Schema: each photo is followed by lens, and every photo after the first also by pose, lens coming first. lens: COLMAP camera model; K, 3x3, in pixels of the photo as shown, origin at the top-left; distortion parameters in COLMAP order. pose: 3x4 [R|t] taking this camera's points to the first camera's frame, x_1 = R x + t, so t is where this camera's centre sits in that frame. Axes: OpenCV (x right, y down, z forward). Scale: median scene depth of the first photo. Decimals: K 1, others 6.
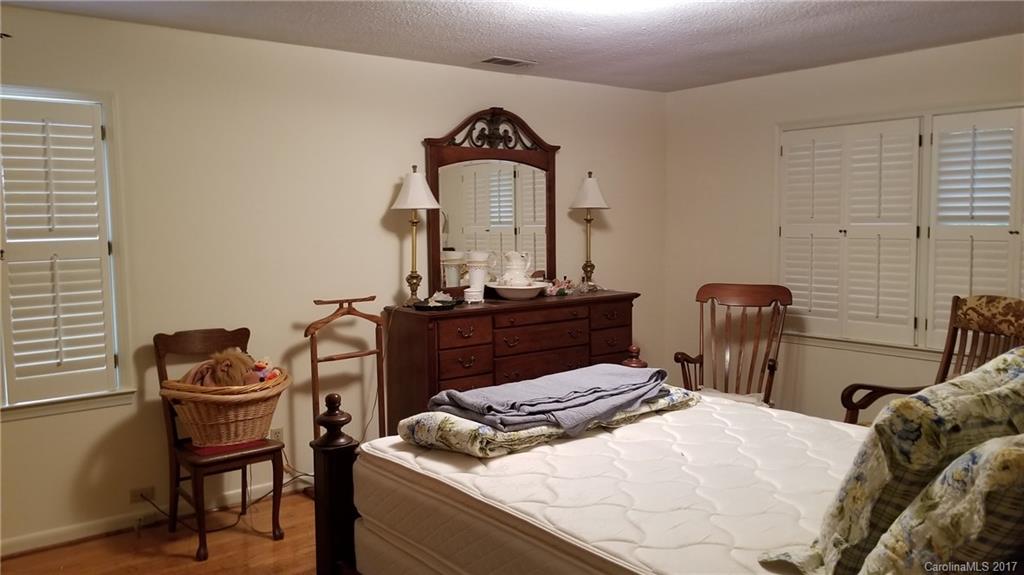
lens RADIAL K [[790.2, 0, 507.8], [0, 790.2, 277.1], [0, 0, 1]] dist [0.069244, -0.065222]
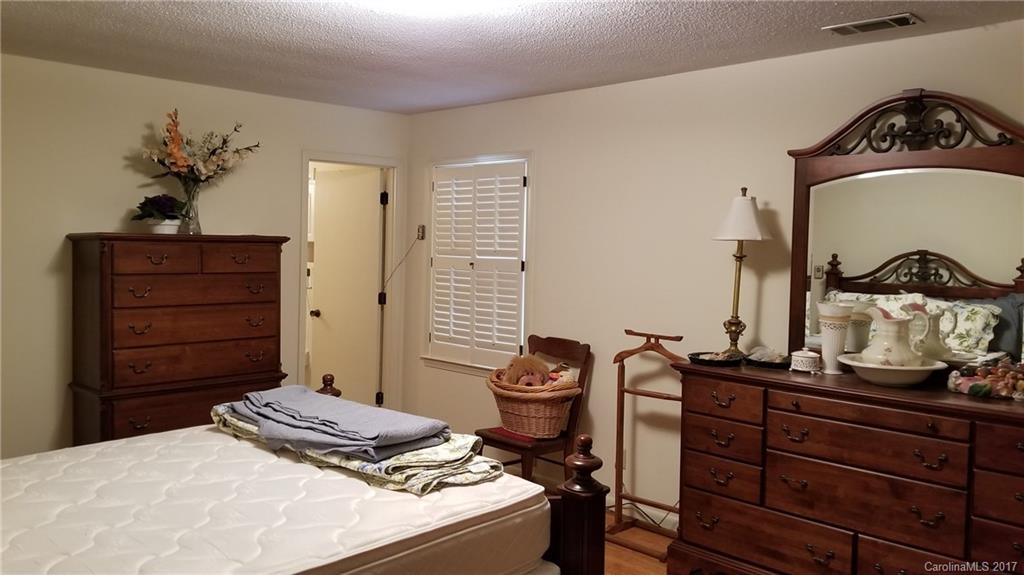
lens RADIAL K [[790.2, 0, 512.5], [0, 790.2, 286.1], [0, 0, 1]] dist [0.069244, -0.065222]
pose [[0.130036, 0.068644, -0.989130, 0.710989], [-0.099203, 0.993496, 0.055905, -0.065889], [0.986534, 0.090855, 0.135999, 0.699522]]
